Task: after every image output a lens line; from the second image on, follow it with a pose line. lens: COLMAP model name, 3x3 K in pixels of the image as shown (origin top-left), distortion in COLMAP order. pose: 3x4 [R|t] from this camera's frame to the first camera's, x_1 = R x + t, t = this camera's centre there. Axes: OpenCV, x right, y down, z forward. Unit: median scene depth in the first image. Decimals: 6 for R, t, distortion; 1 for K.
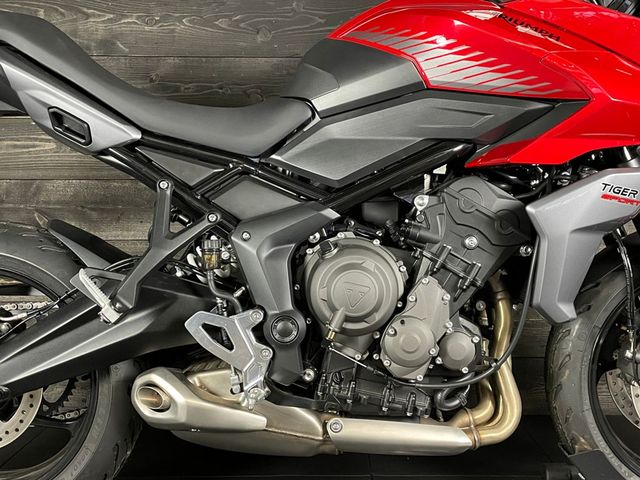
lens RADIAL K [[690.3, 0, 320.0], [0, 690.3, 240.0], [0, 0, 1]] dist [0.062677, -0.002960]
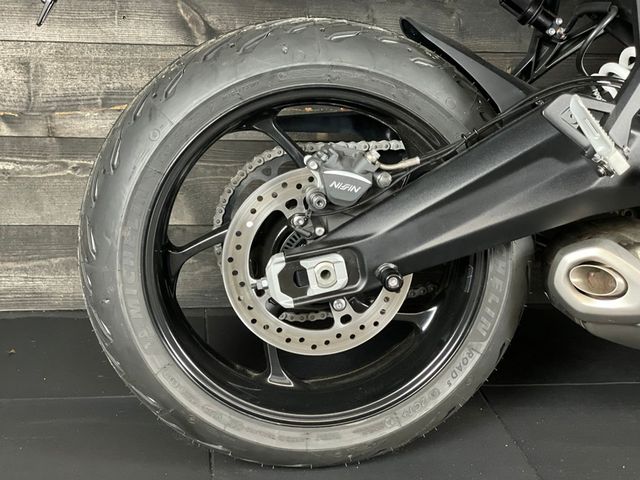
lens RADIAL K [[1014.8, 0, 320.0], [0, 1014.8, 240.0], [0, 0, 1]] dist [0.023721, 0.035201]
pose [[0.989830, -0.000454, 0.142256, -0.661051], [-0.026254, 0.982234, 0.185817, 0.000908], [-0.139813, -0.187662, 0.972232, 0.036112]]
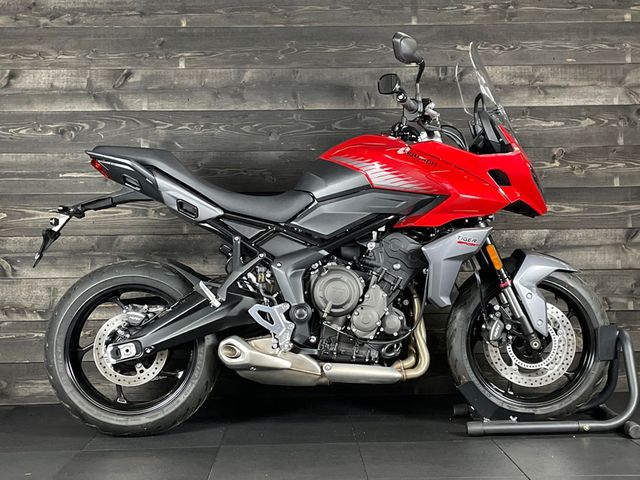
lens RADIAL K [[910.8, 0, 320.0], [0, 910.8, 240.0], [0, 0, 1]] dist [0.124889, -0.011432]
pose [[0.999508, -0.010777, 0.029459, -0.067828], [0.012804, 0.997499, -0.069518, 0.100461], [-0.028636, 0.069861, 0.997146, -1.488263]]
